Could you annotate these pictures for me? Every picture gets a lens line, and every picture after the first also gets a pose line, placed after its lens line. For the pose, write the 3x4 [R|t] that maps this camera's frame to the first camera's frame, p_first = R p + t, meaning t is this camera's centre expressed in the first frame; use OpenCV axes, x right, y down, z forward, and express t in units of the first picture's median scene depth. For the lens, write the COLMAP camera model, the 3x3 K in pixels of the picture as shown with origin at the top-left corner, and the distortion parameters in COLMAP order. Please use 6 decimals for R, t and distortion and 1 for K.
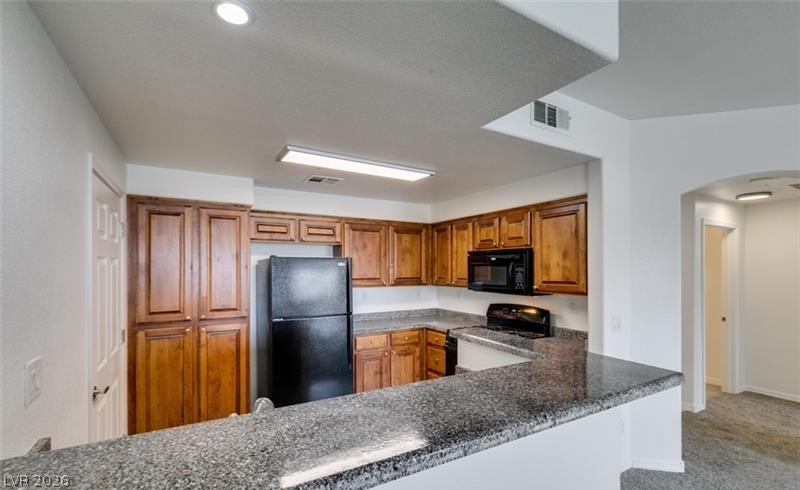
lens RADIAL K [[357.1, 0, 399.7], [0, 357.1, 268.3], [0, 0, 1]] dist [0.002968, -0.000084]
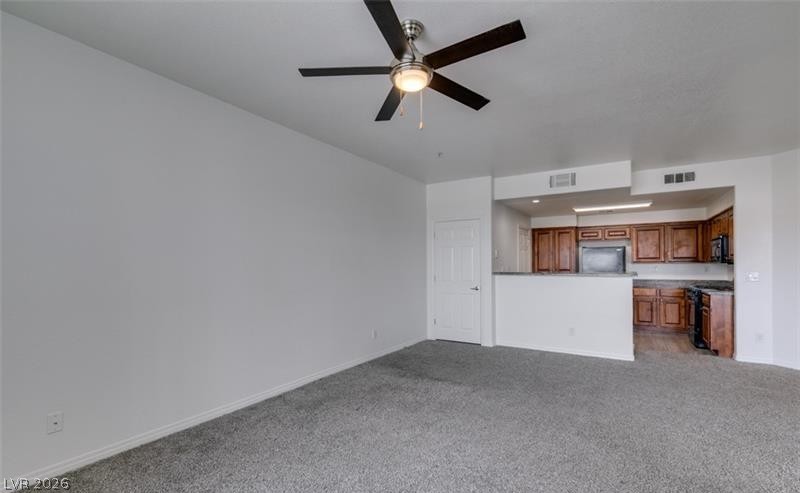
lens RADIAL K [[357.1, 0, 397.1], [0, 357.1, 262.5], [0, 0, 1]] dist [0.003257, -0.001168]
pose [[0.455985, -0.007750, -0.889954, 0.957517], [0.001732, 0.999968, -0.007821, 0.067254], [0.889986, 0.002025, 0.455984, -0.941340]]
